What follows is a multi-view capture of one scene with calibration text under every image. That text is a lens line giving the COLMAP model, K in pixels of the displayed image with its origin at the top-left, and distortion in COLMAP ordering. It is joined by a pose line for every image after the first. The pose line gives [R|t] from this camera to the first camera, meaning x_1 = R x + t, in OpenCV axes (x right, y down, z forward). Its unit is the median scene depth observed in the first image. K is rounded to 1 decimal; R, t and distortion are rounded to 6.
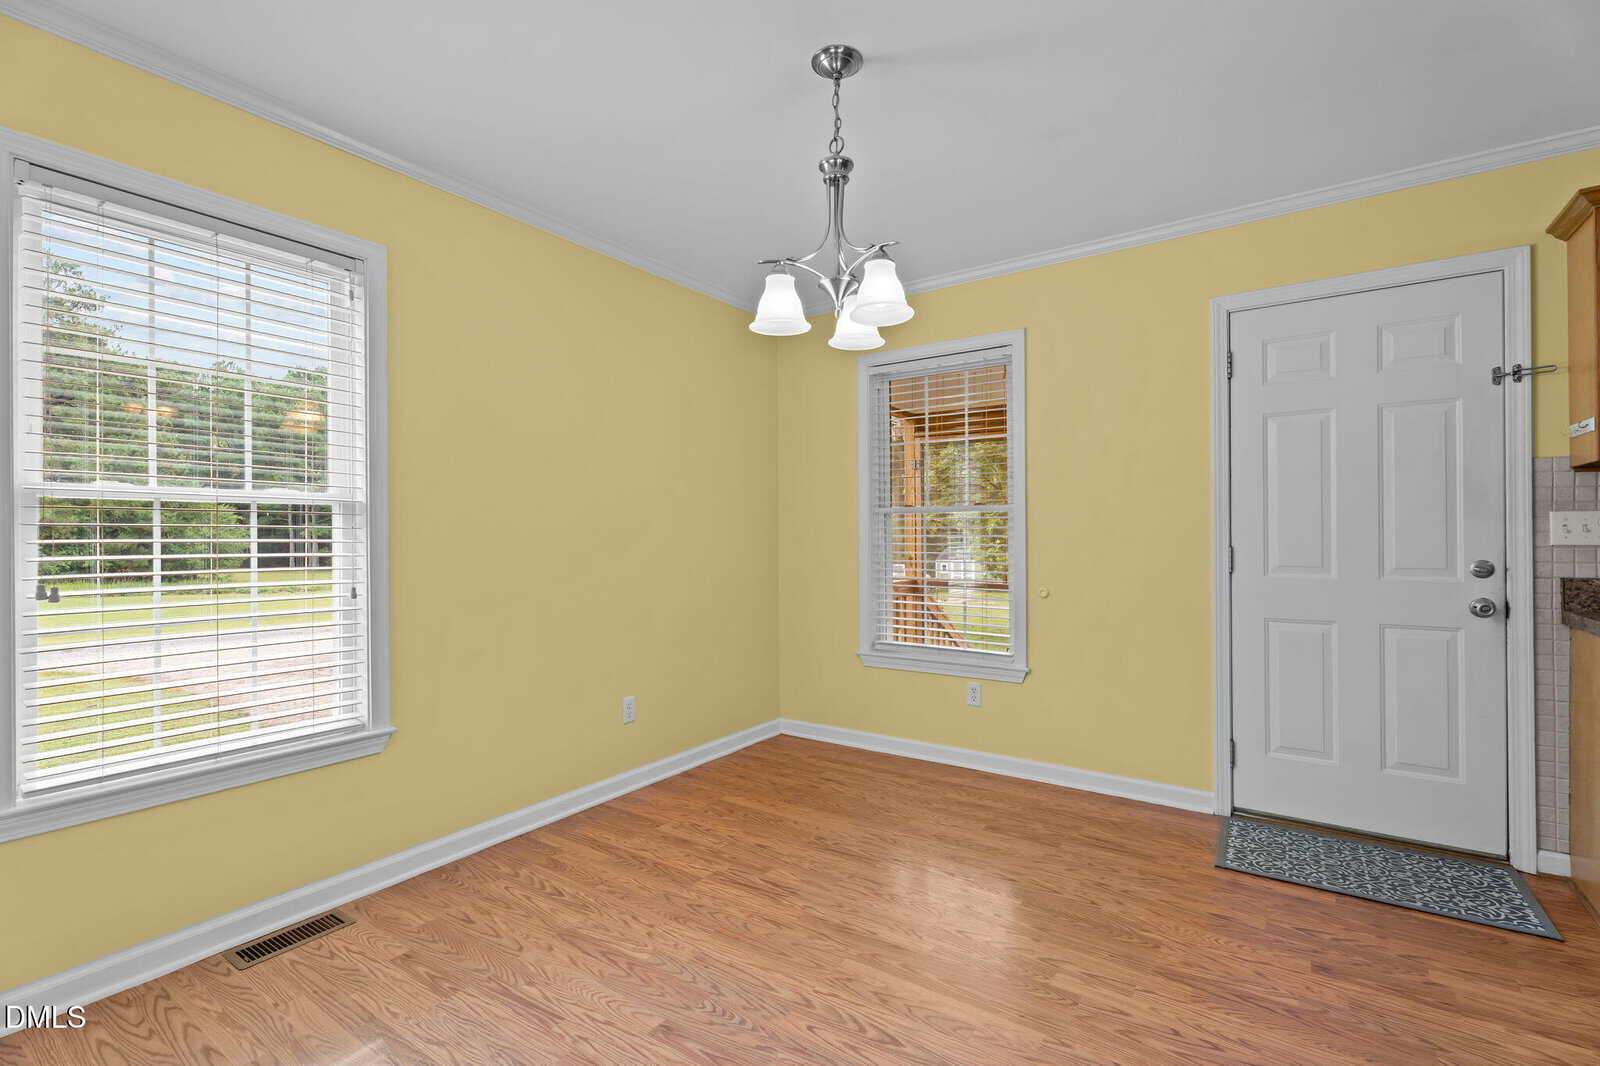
lens RADIAL K [[714.1, 0, 787.8], [0, 714.1, 519.7], [0, 0, 1]] dist [-0.006415, 0.000656]
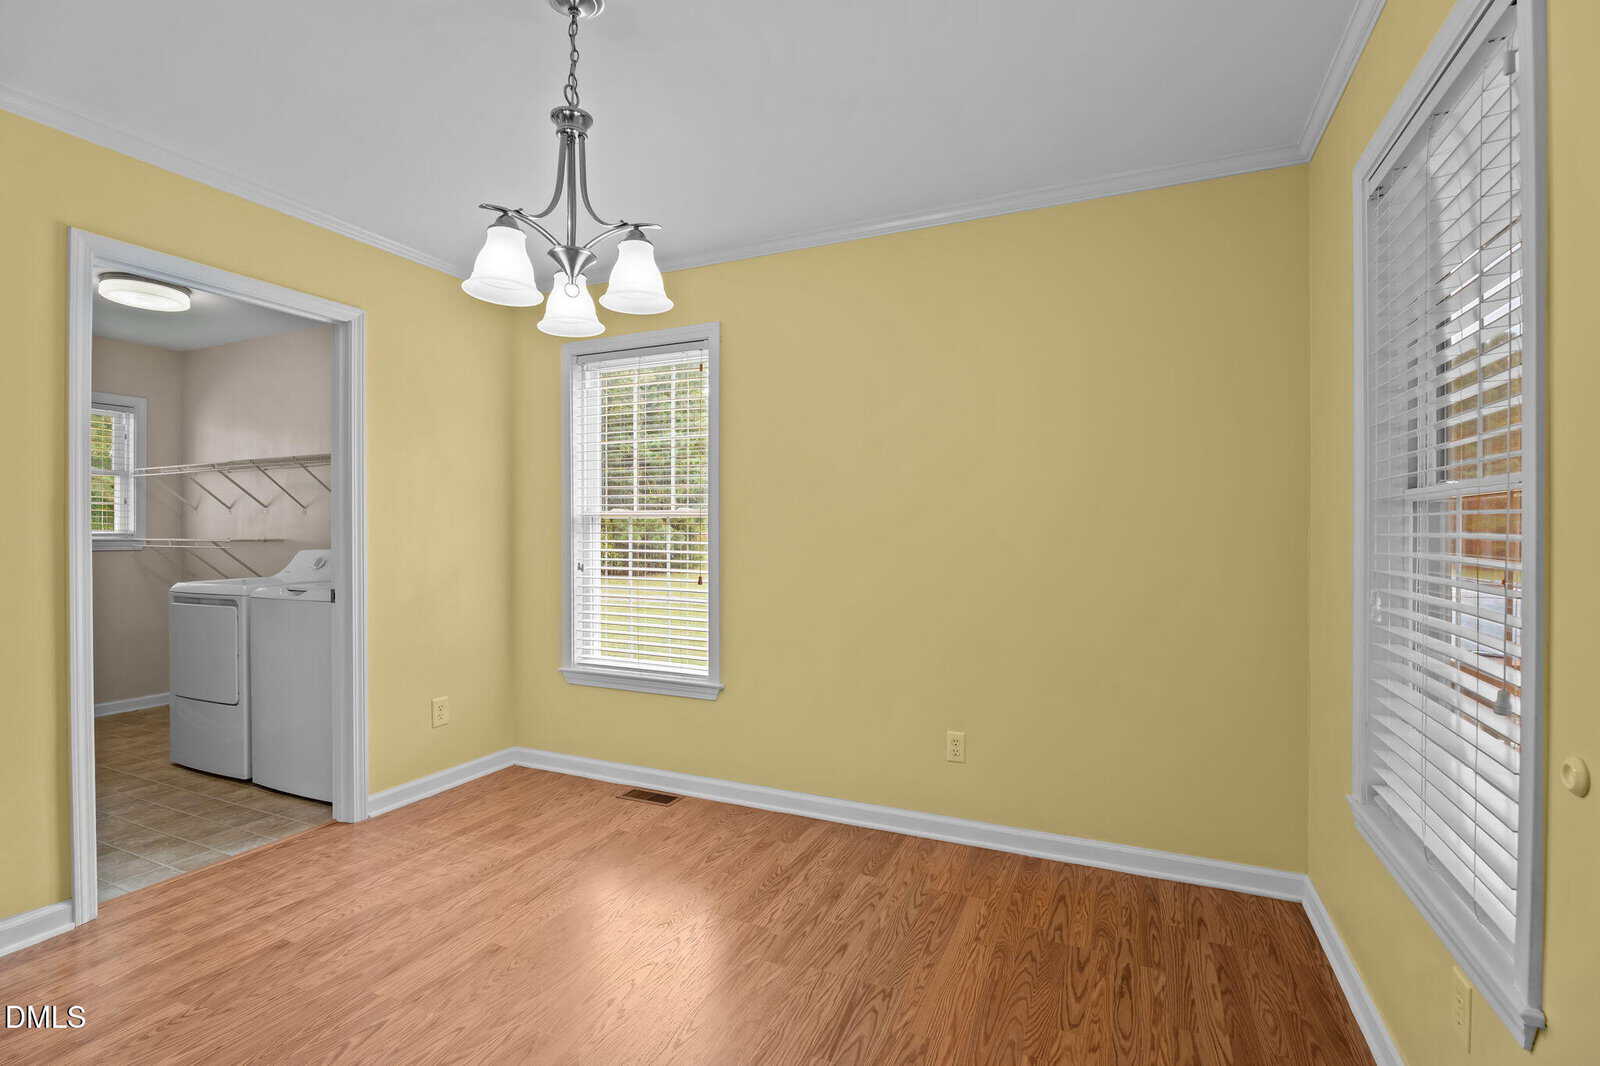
lens RADIAL K [[714.1, 0, 797.6], [0, 714.1, 535.3], [0, 0, 1]] dist [-0.006415, 0.000656]
pose [[0.182003, 0.003362, -0.983292, 0.709027], [0.023738, 0.999688, 0.007811, 0.007303], [0.983011, -0.024763, 0.181866, 0.828714]]
